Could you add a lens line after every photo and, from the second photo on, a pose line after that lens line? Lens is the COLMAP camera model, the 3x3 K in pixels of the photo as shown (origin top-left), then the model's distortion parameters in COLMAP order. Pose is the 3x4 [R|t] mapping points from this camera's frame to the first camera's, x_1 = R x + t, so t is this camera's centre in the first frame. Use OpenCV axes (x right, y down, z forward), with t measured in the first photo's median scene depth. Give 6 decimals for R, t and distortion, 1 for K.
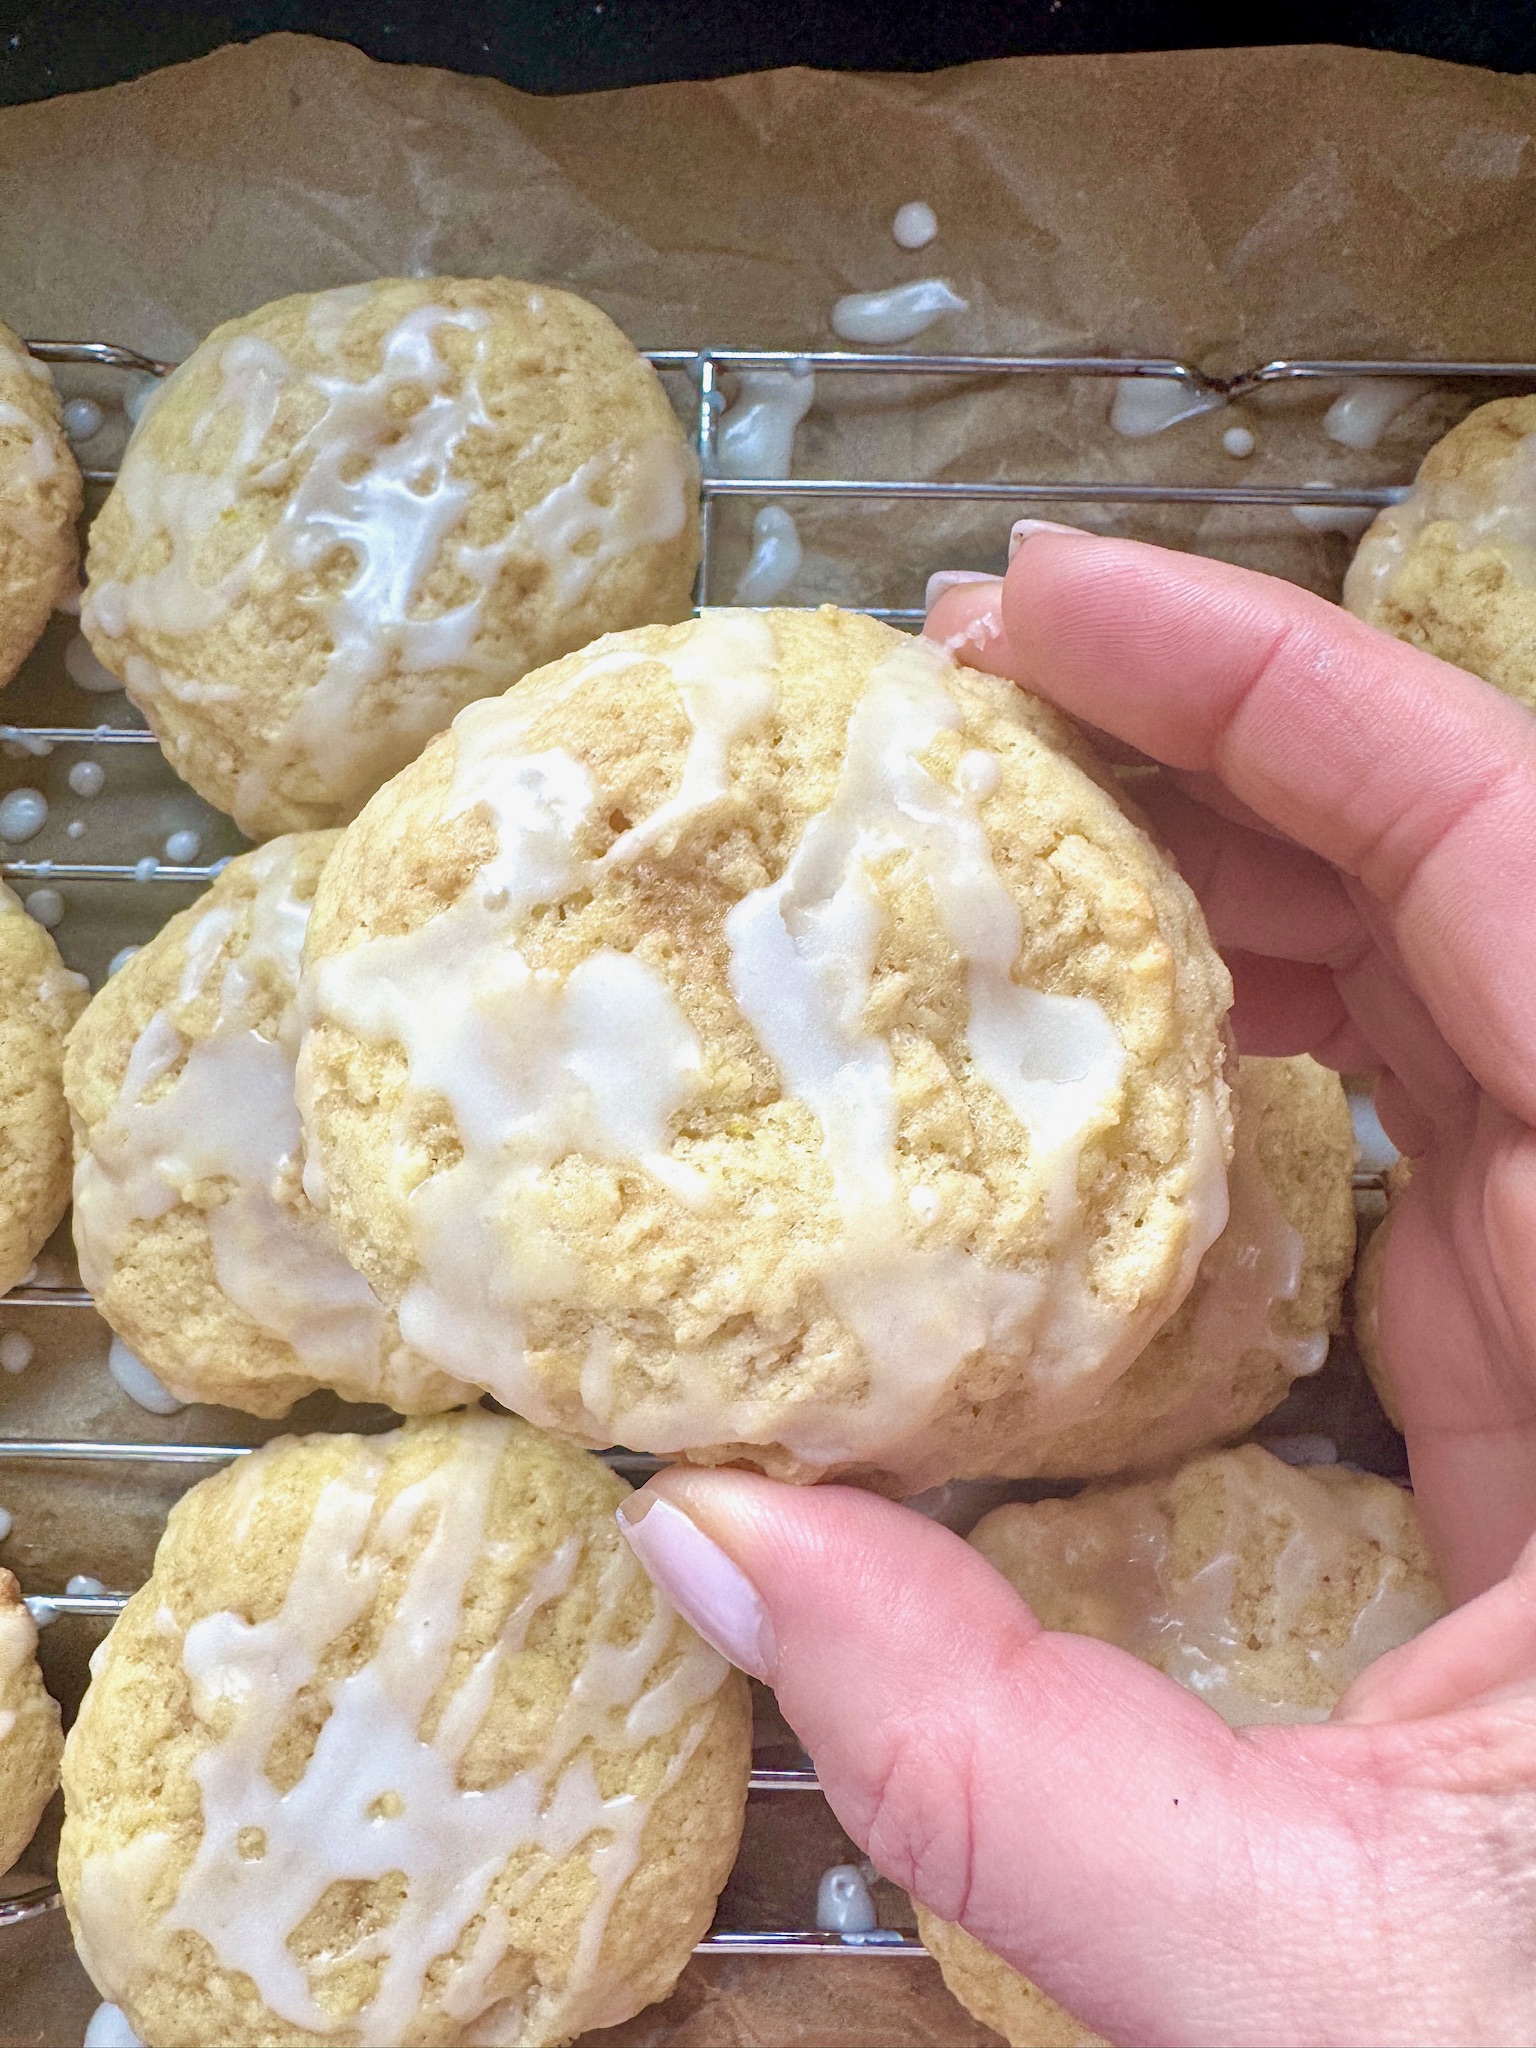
lens RADIAL K [[1429.1, 0, 769.4], [0, 1429.1, 1021.5], [0, 0, 1]] dist [-0.002794, -0.000376]
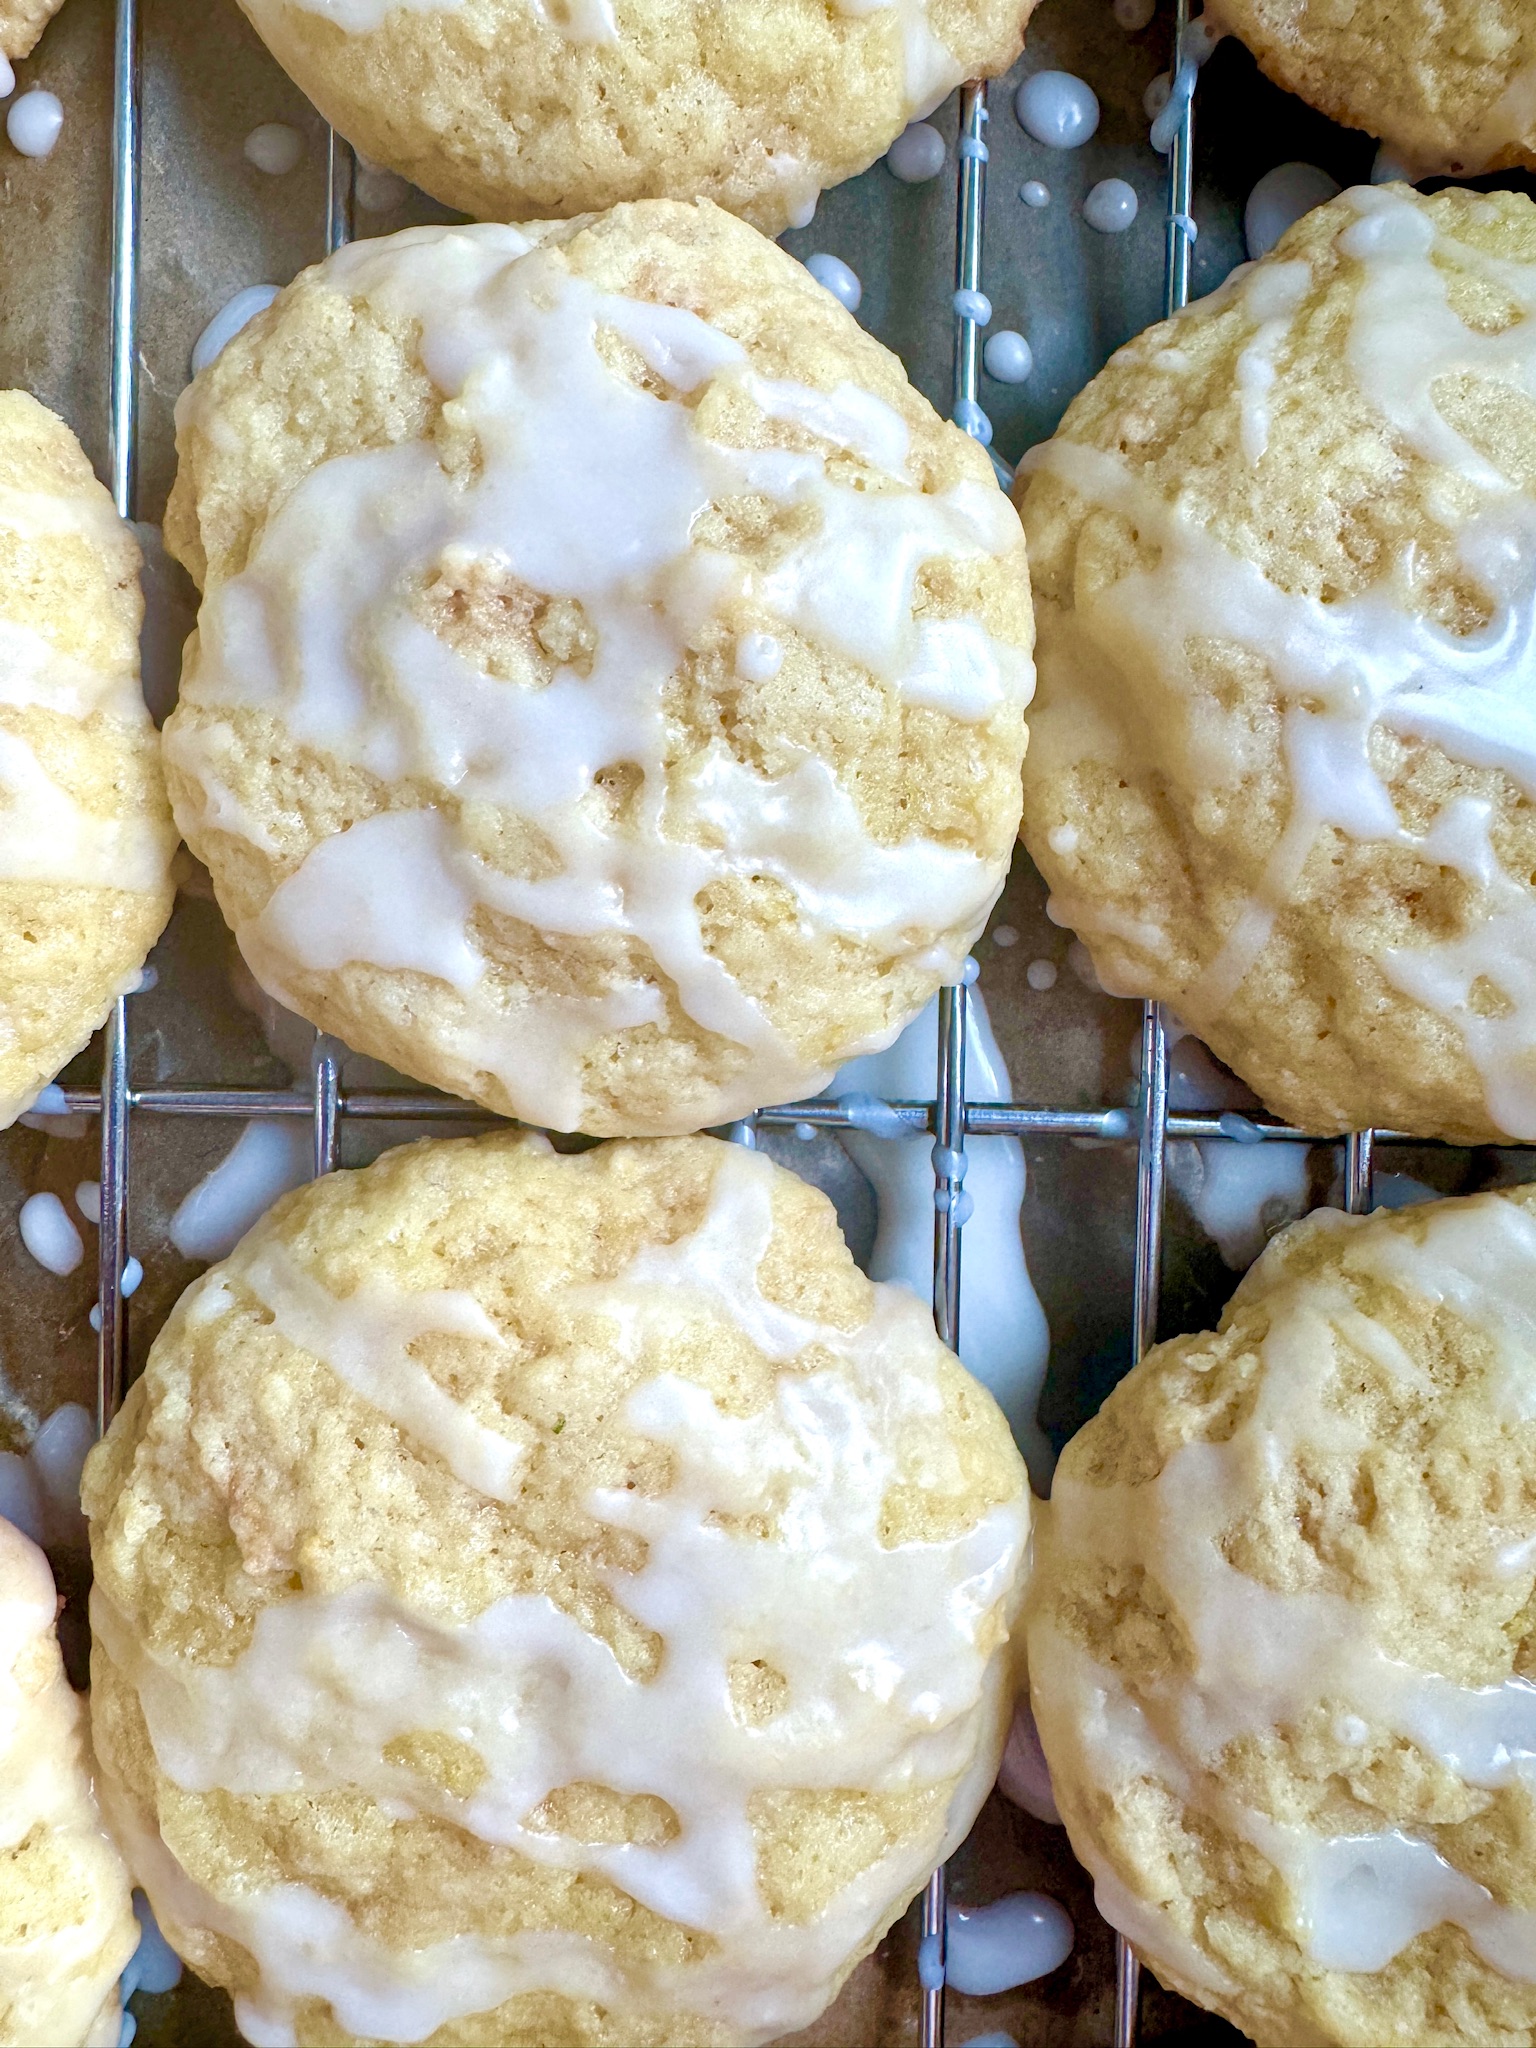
lens RADIAL K [[1429.1, 0, 690.2], [0, 1429.1, 951.1], [0, 0, 1]] dist [-0.002794, -0.000376]
pose [[0.003568, 0.999136, 0.041409, -0.177058], [-0.994448, -0.000810, 0.105222, -0.049028], [0.105165, -0.041555, 0.993586, 0.336495]]
